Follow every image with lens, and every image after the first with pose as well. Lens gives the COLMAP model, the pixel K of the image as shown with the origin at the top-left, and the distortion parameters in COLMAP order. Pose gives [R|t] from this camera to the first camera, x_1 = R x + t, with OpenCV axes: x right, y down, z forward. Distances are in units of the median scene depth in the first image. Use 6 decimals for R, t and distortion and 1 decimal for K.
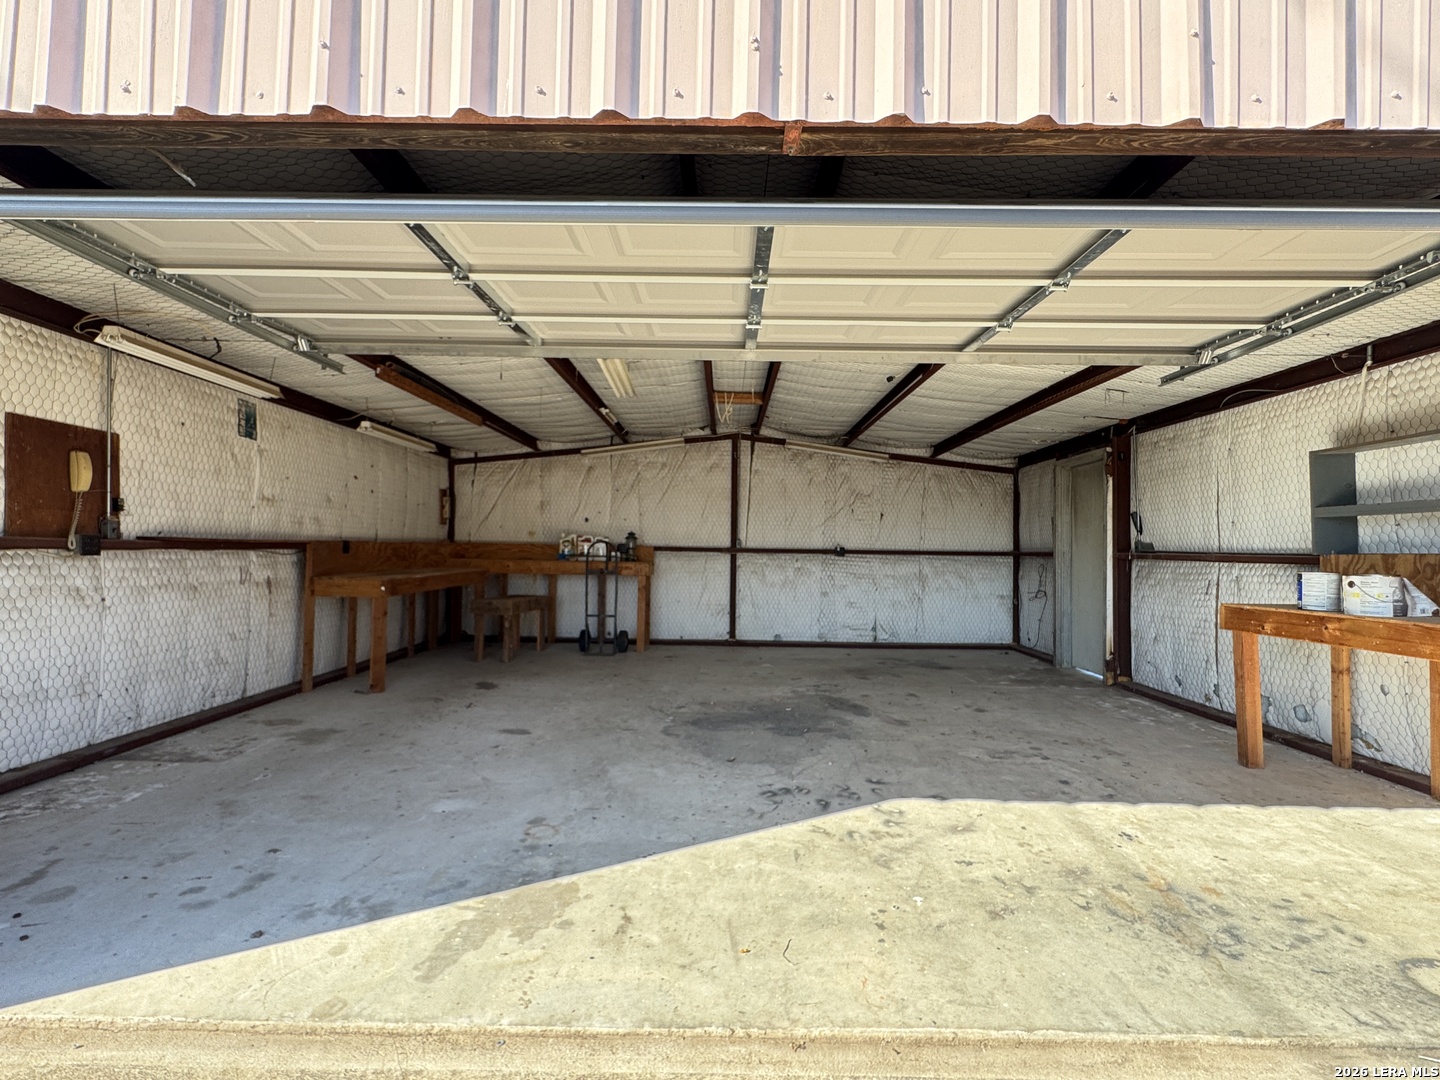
lens RADIAL K [[668.8, 0, 720.0], [0, 668.8, 540.0], [0, 0, 1]] dist [0.000472, 0.000070]
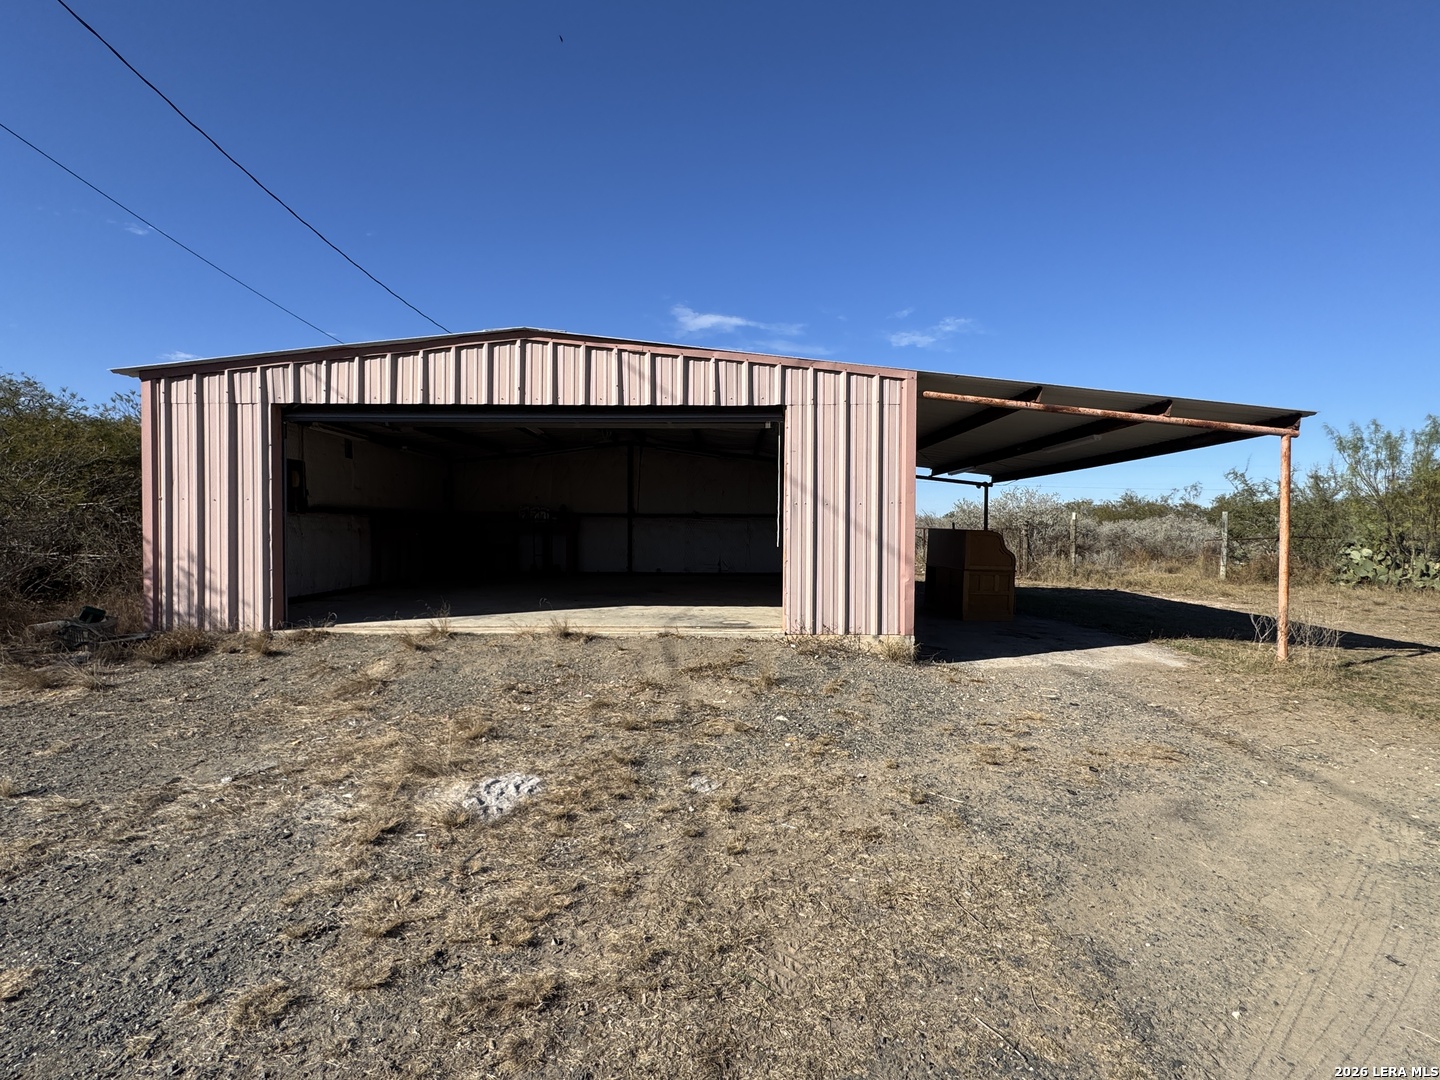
lens RADIAL K [[668.8, 0, 720.0], [0, 668.8, 540.0], [0, 0, 1]] dist [0.000472, 0.000070]
pose [[0.999950, -0.009946, -0.000448, 0.242852], [0.009955, 0.999267, 0.036974, 0.017575], [0.000080, -0.036976, 0.999316, -0.607596]]
